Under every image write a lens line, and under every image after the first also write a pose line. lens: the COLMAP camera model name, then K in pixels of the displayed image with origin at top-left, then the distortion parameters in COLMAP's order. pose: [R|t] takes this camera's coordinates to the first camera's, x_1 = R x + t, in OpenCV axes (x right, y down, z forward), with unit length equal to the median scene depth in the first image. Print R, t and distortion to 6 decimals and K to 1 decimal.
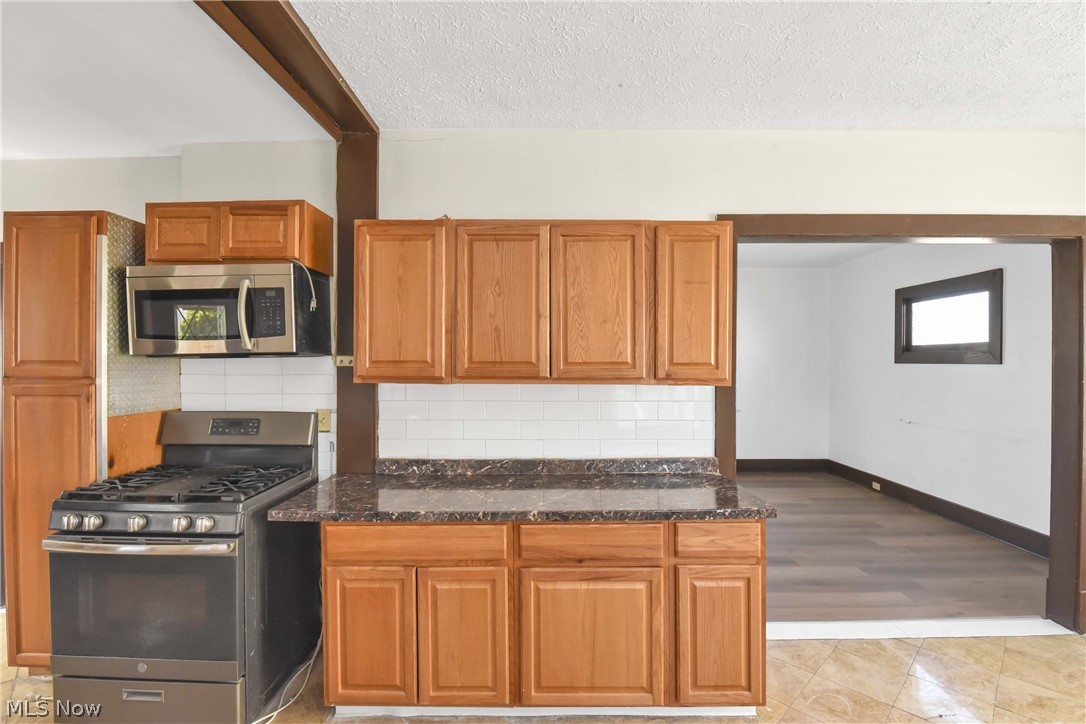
lens RADIAL K [[482.5, 0, 529.9], [0, 482.5, 361.1], [0, 0, 1]] dist [-0.001189, -0.008229]
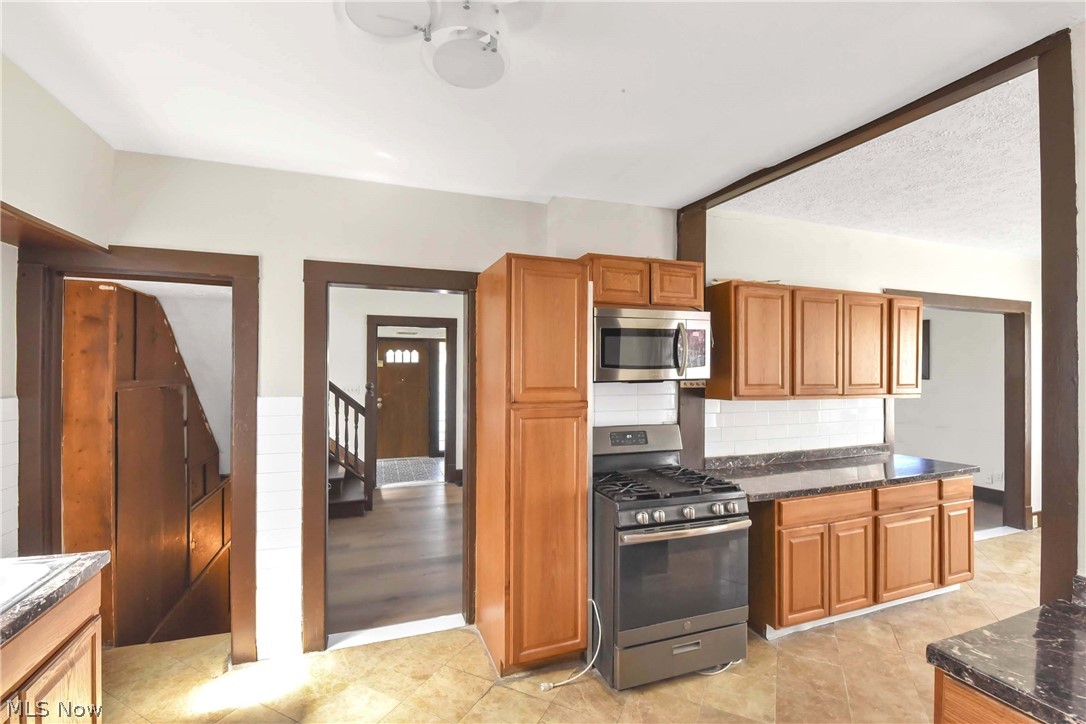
lens RADIAL K [[490.2, 0, 543.0], [0, 490.2, 362.0], [0, 0, 1]] dist [0.002785, -0.006816]
pose [[0.932224, 0.007426, 0.361806, -1.410592], [-0.003734, 0.999934, -0.010901, -0.048118], [-0.361863, 0.008811, 0.932190, -0.092941]]
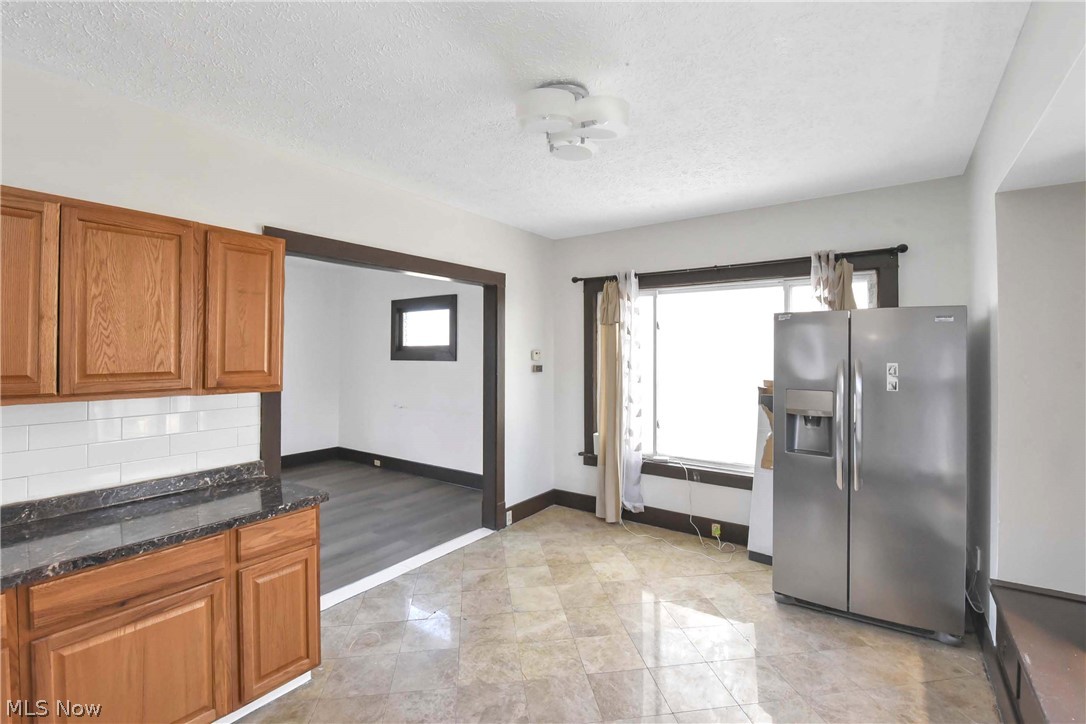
lens RADIAL K [[503.2, 0, 543.7], [0, 503.2, 345.3], [0, 0, 1]] dist [-0.020678, -0.000890]
pose [[0.568682, 0.009105, 0.822507, -0.173534], [0.003199, 0.999907, -0.013281, -0.034380], [-0.822551, 0.010184, 0.568600, -0.121346]]
